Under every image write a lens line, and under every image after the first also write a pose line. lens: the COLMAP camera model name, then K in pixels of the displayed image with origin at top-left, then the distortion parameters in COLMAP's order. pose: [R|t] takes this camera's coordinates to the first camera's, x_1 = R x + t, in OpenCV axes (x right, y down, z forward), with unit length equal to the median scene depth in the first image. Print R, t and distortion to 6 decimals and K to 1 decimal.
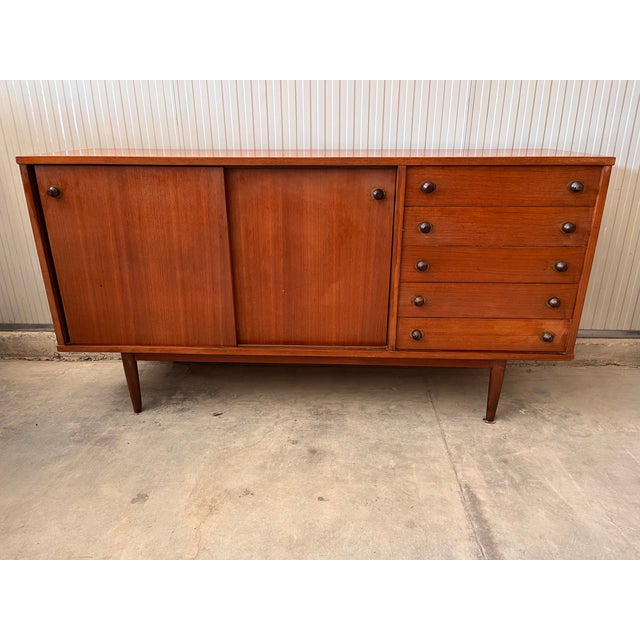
lens RADIAL K [[483.5, 0, 322.3], [0, 483.5, 322.8], [0, 0, 1]] dist [0.074612, -0.107077]
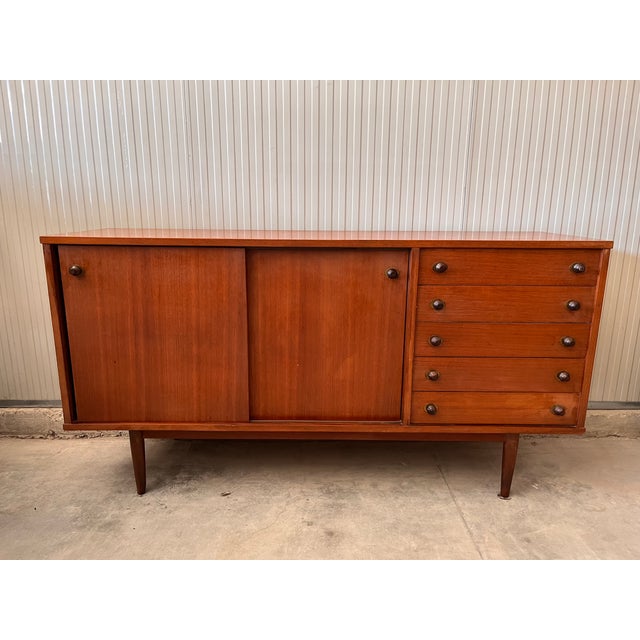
lens RADIAL K [[483.5, 0, 317.9], [0, 483.5, 322.3], [0, 0, 1]] dist [0.074612, -0.107077]
pose [[0.998988, -0.001550, 0.044952, -0.084702], [0.007880, 0.989982, -0.140976, -0.012631], [-0.044283, 0.141188, 0.988992, -0.011738]]
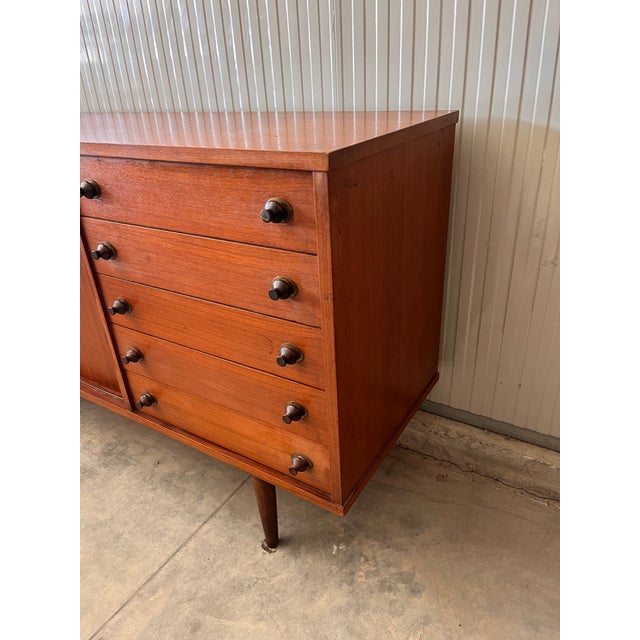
lens RADIAL K [[483.5, 0, 318.2], [0, 483.5, 322.3], [0, 0, 1]] dist [0.074612, -0.107077]
pose [[0.869617, 0.188320, -0.456401, 0.700063], [-0.134249, 0.979762, 0.148473, -0.217384], [0.475125, -0.067844, 0.877299, 0.516417]]
